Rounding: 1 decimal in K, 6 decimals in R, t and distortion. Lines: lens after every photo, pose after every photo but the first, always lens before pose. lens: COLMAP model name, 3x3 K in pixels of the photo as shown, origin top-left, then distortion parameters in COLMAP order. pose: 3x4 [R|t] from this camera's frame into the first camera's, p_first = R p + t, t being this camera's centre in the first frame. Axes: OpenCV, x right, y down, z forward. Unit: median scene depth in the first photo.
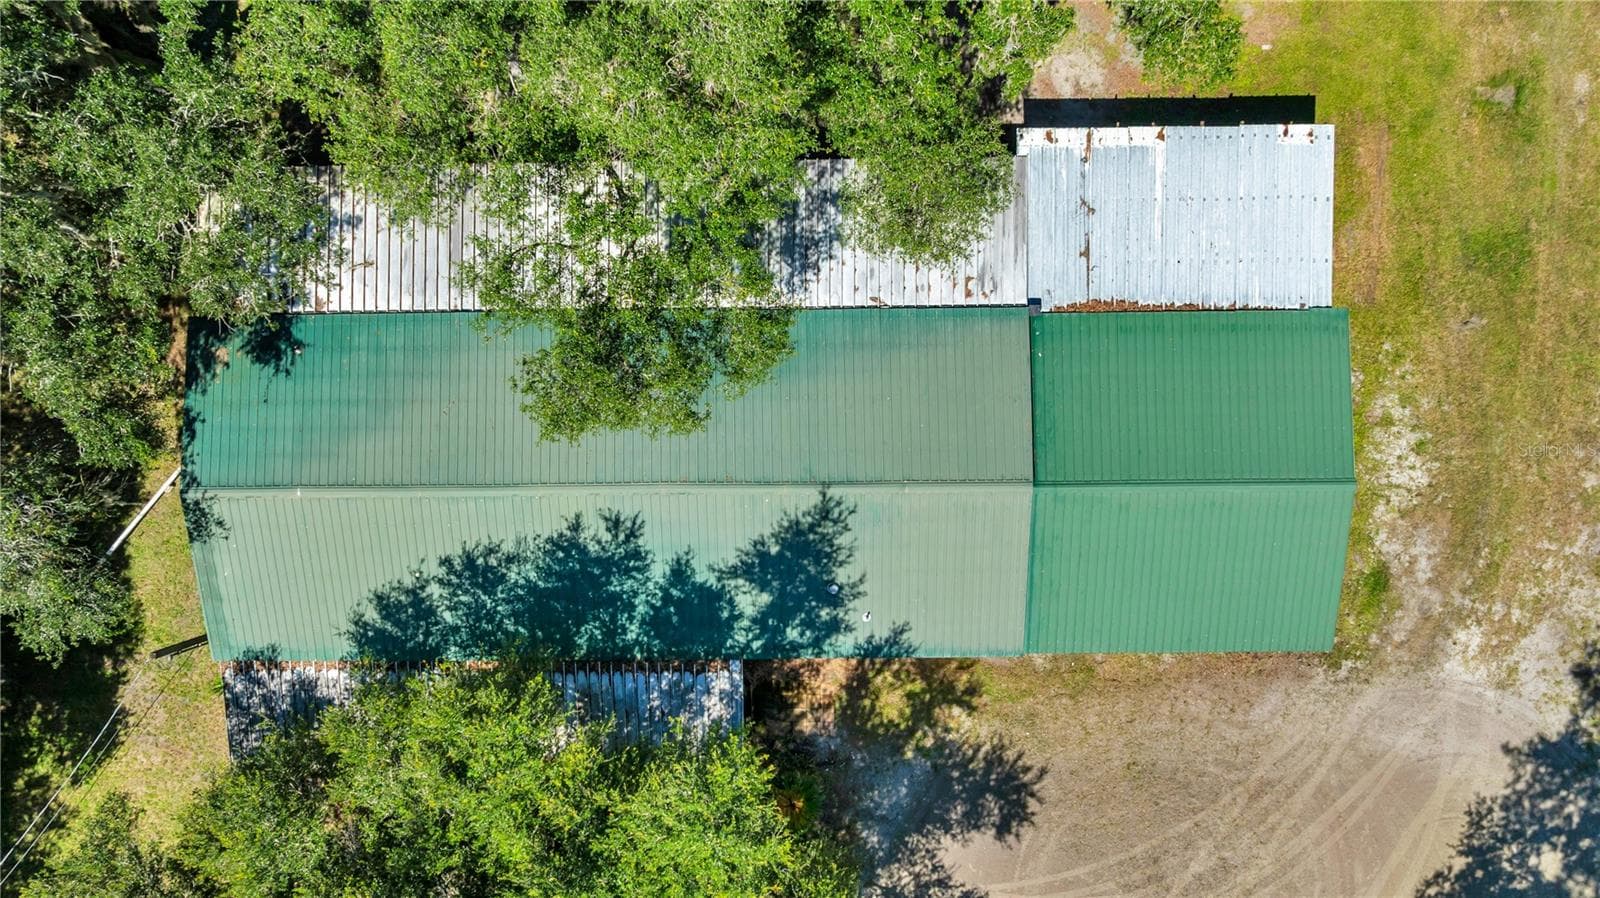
lens RADIAL K [[1130.9, 0, 800.0], [0, 1130.9, 449.0], [0, 0, 1]] dist [-0.037210, 0.057279]
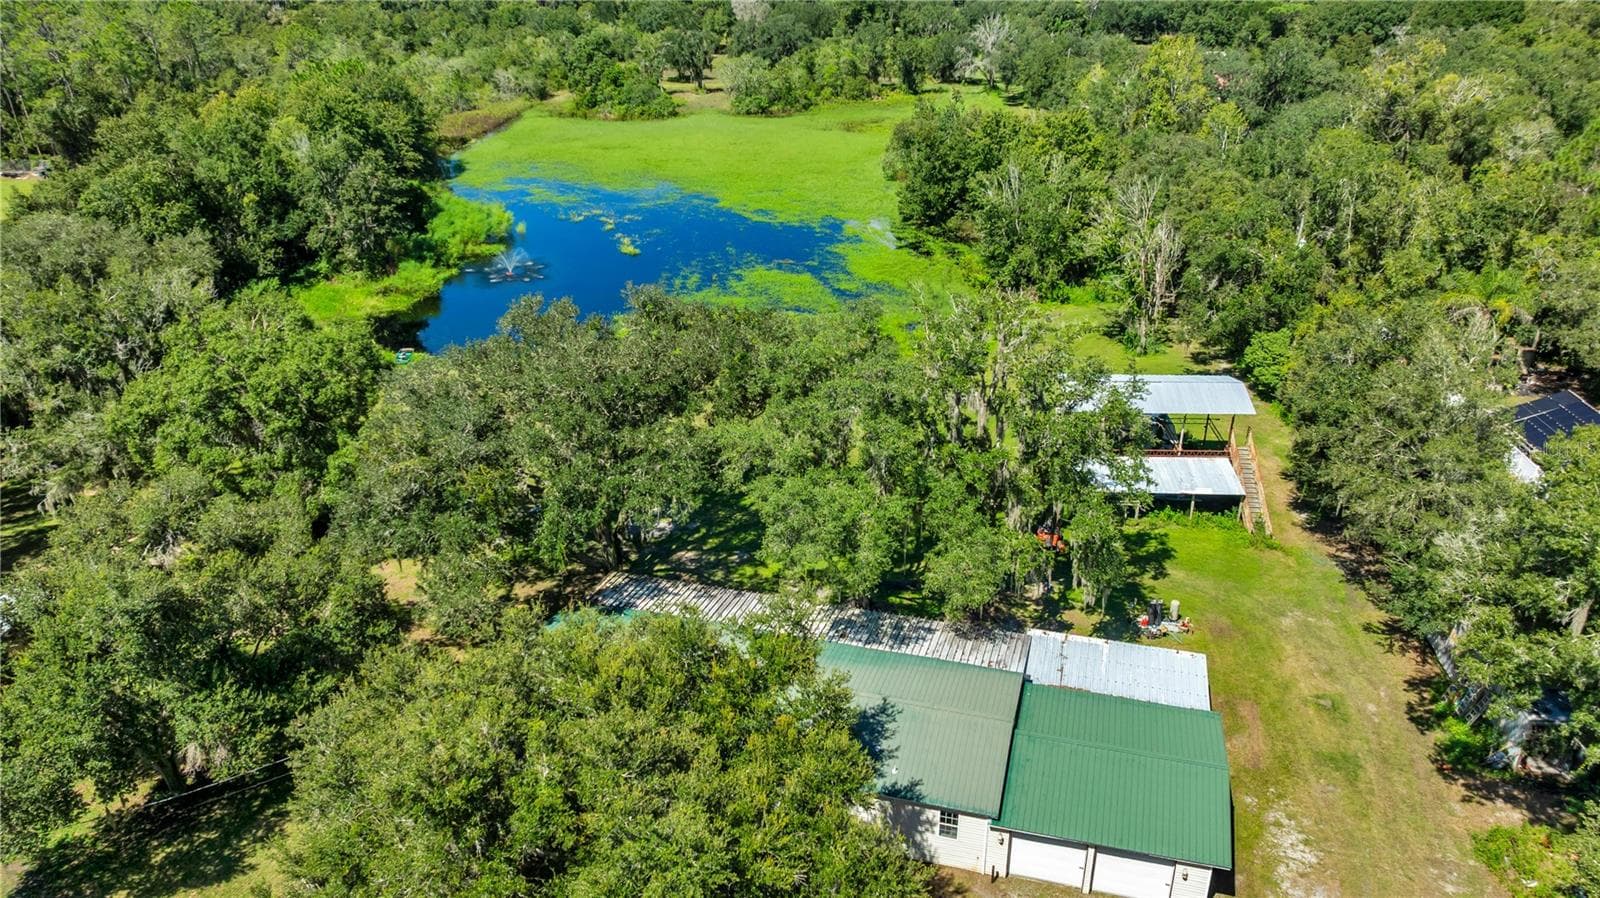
lens RADIAL K [[1132.9, 0, 800.0], [0, 1132.9, 449.0], [0, 0, 1]] dist [-0.053267, 0.077580]
pose [[0.960246, 0.124375, -0.249918, 0.235875], [-0.277426, 0.325683, -0.903861, 1.272434], [-0.031024, 0.937263, 0.347241, 0.079235]]
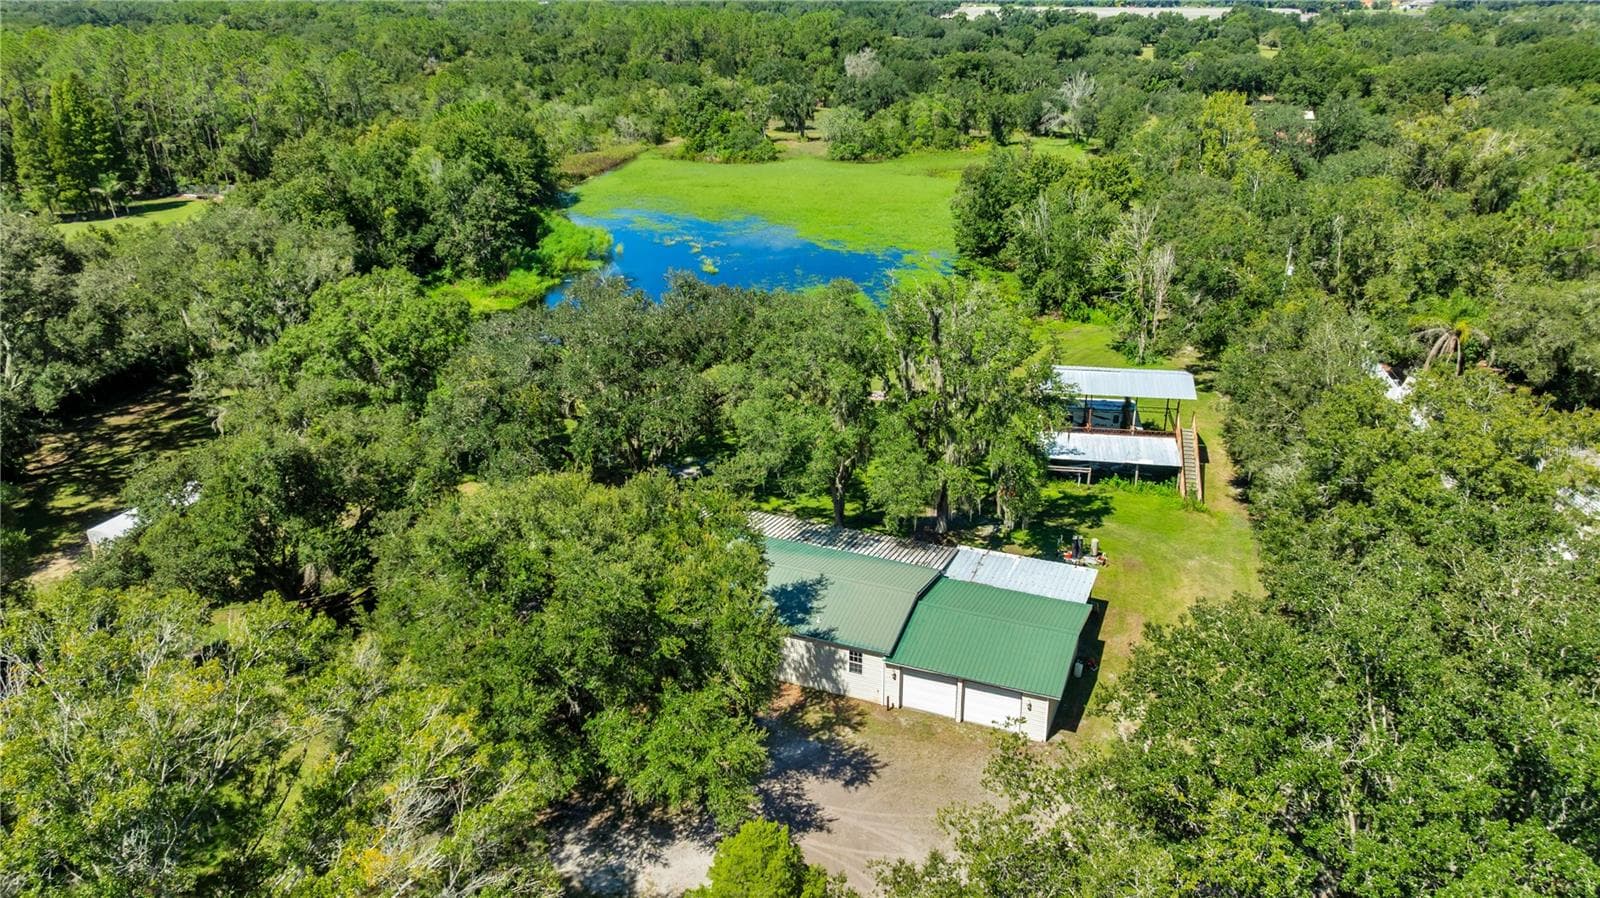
lens RADIAL K [[1130.9, 0, 800.0], [0, 1130.9, 449.0], [0, 0, 1]] dist [-0.037210, 0.057279]
pose [[0.921905, 0.155648, -0.354775, 0.608540], [-0.385005, 0.266055, -0.883734, 1.640984], [-0.043161, 0.951309, 0.305203, 0.113034]]
